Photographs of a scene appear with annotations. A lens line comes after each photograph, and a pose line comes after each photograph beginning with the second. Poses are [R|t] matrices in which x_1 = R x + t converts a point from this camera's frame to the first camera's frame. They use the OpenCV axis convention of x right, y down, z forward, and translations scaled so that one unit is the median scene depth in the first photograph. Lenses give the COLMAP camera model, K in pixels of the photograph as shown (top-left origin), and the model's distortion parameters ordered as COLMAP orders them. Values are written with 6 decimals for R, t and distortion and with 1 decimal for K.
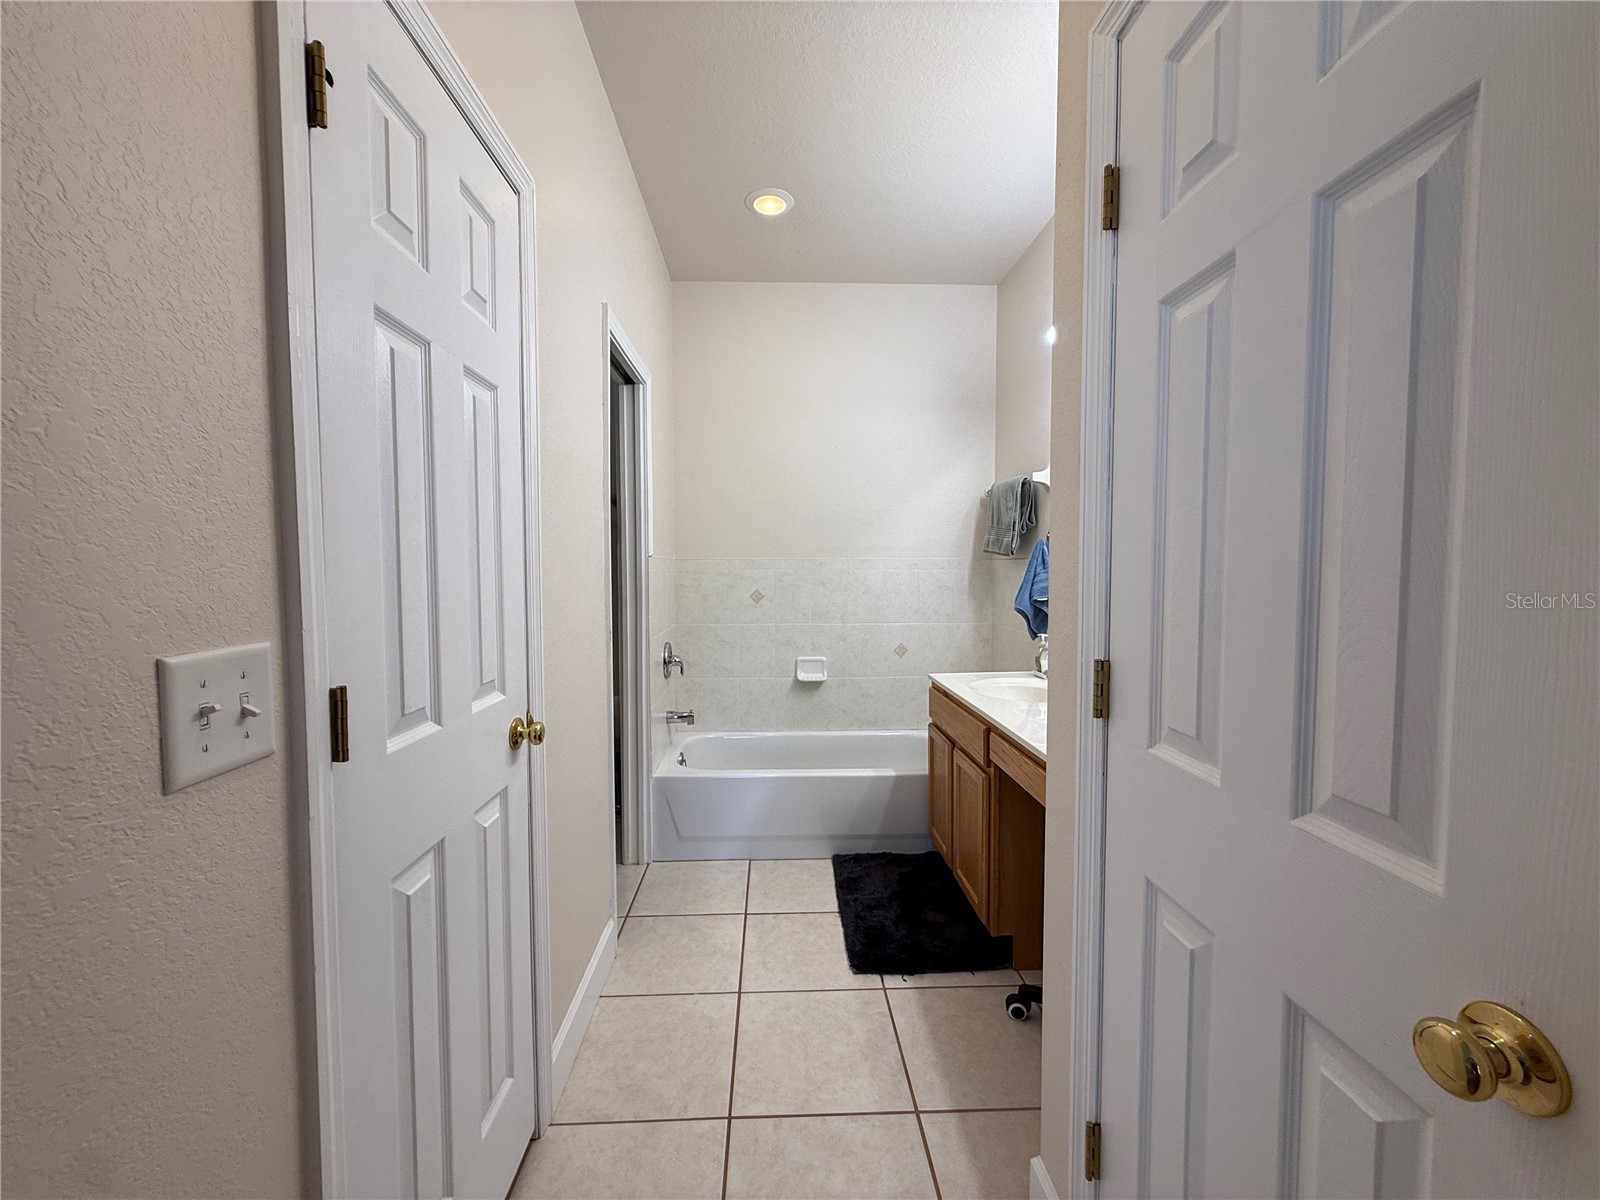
lens RADIAL K [[634.1, 0, 800.2], [0, 634.1, 597.1], [0, 0, 1]] dist [-0.000878, -0.000256]
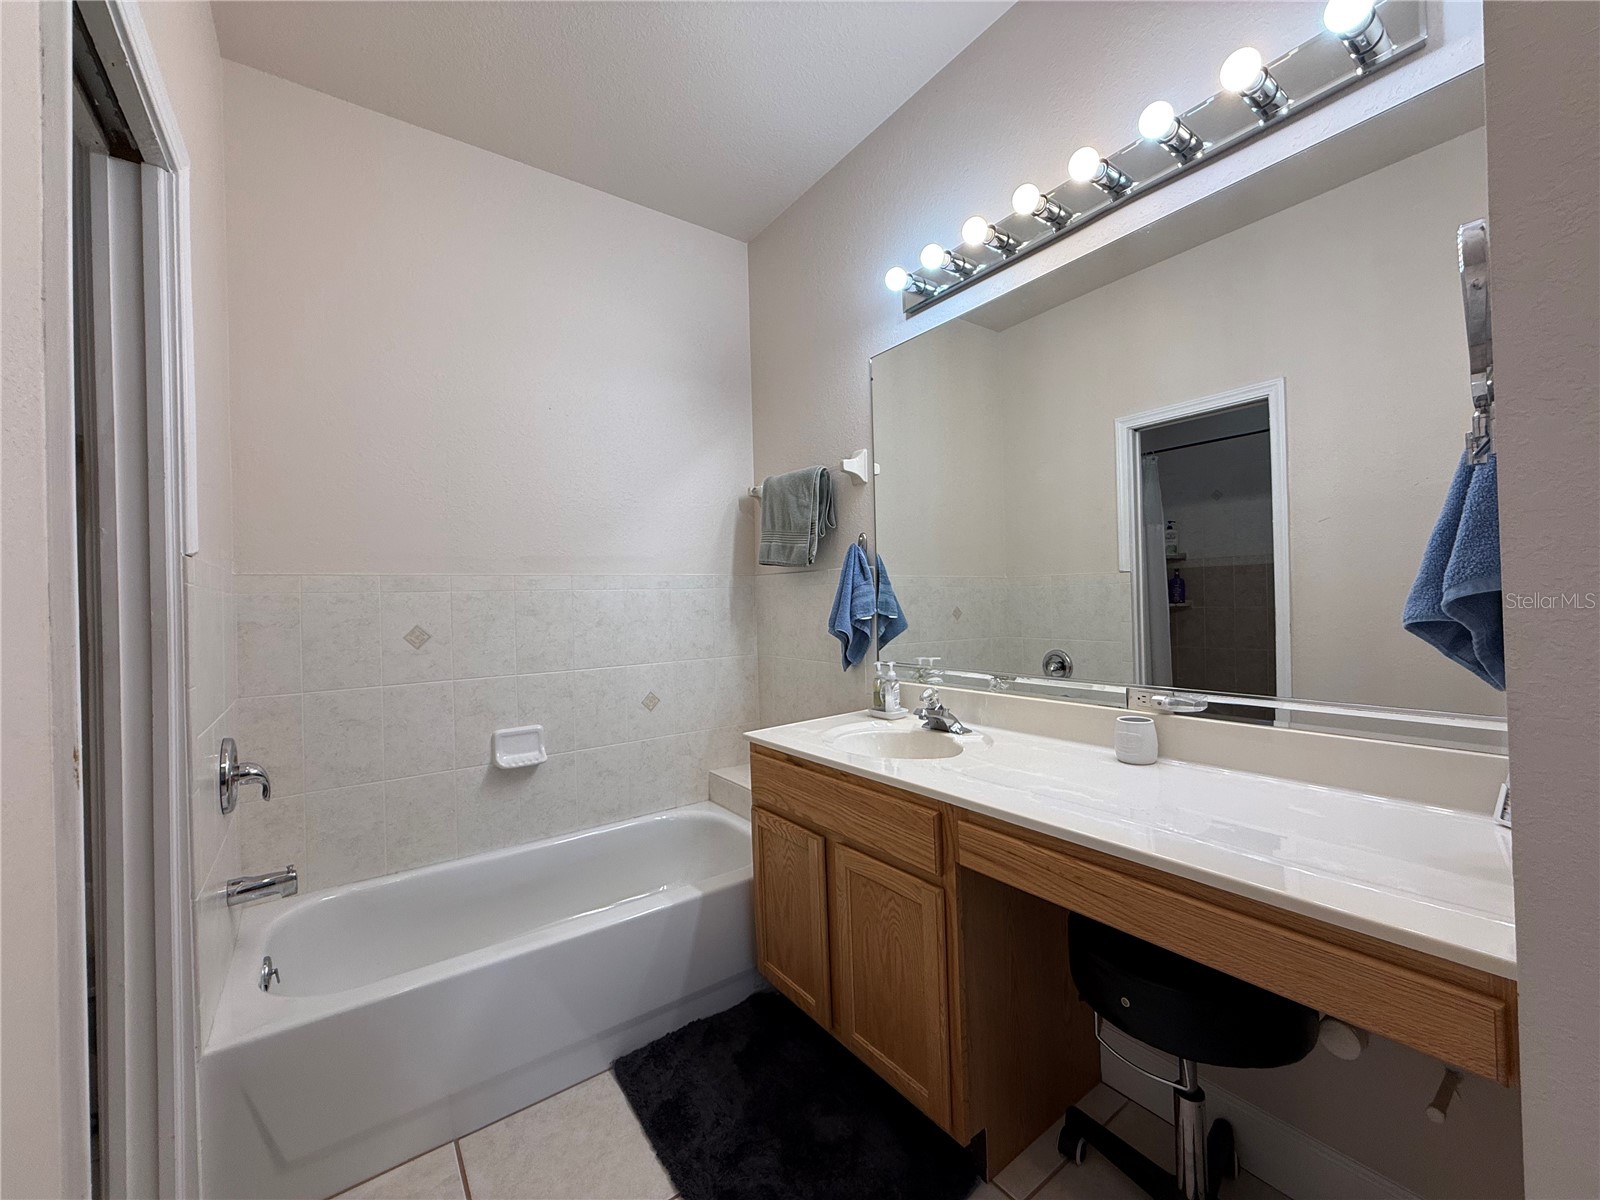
lens RADIAL K [[634.1, 0, 798.2], [0, 634.1, 595.7], [0, 0, 1]] dist [-0.000878, -0.000256]
pose [[0.833936, -0.019671, 0.551510, -0.115962], [0.052864, 0.997616, -0.044354, 0.006218], [-0.549323, 0.066144, 0.832988, 0.361821]]
